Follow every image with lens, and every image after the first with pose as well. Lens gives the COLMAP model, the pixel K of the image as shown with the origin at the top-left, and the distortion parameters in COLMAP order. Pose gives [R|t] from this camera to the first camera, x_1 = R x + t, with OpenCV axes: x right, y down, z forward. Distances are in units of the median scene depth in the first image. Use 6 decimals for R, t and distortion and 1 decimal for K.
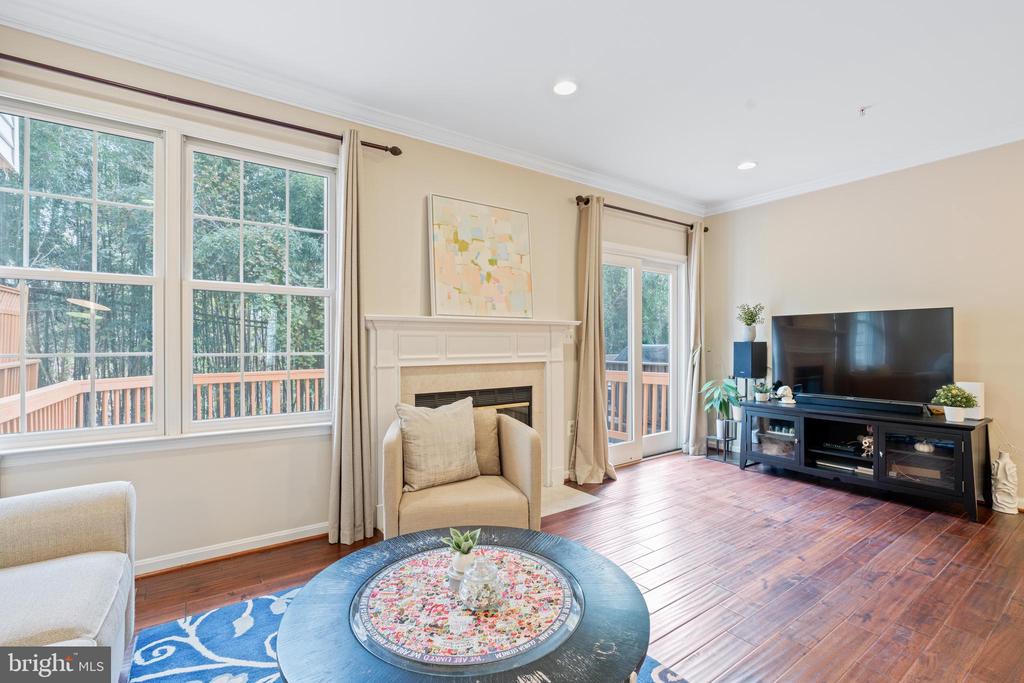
lens RADIAL K [[464.9, 0, 511.9], [0, 464.9, 343.6], [0, 0, 1]] dist [0.001566, 0.000548]
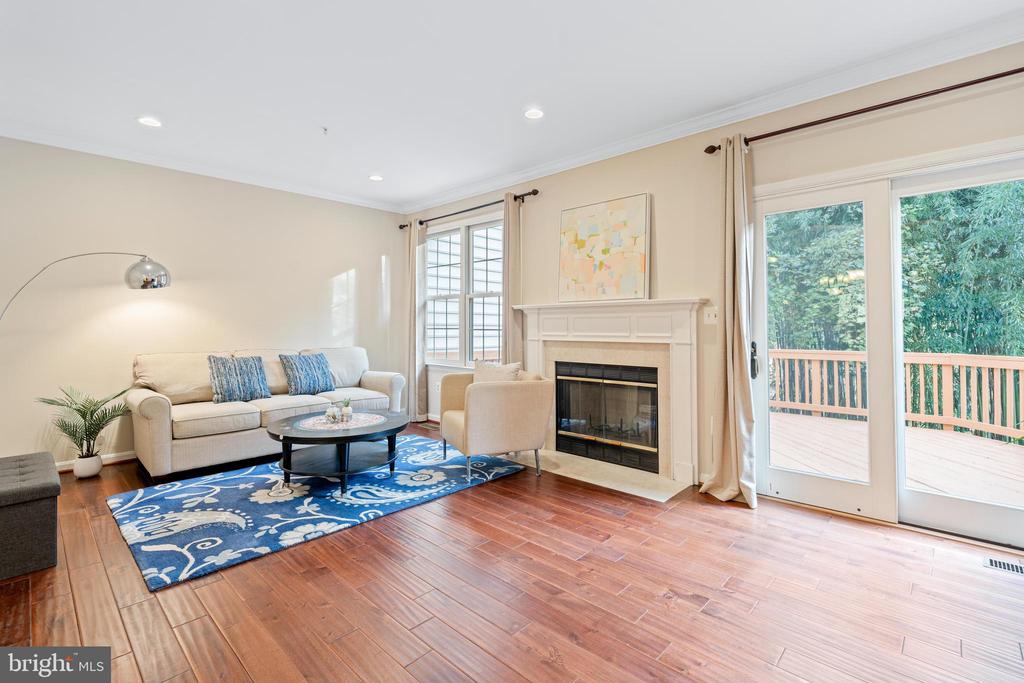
lens RADIAL K [[464.9, 0, 498.4], [0, 464.9, 318.0], [0, 0, 1]] dist [0.001566, 0.000548]
pose [[0.182744, -0.010333, -0.983106, 1.018208], [0.004570, 0.999943, -0.009660, -0.004808], [0.983150, -0.002728, 0.182780, 0.543502]]
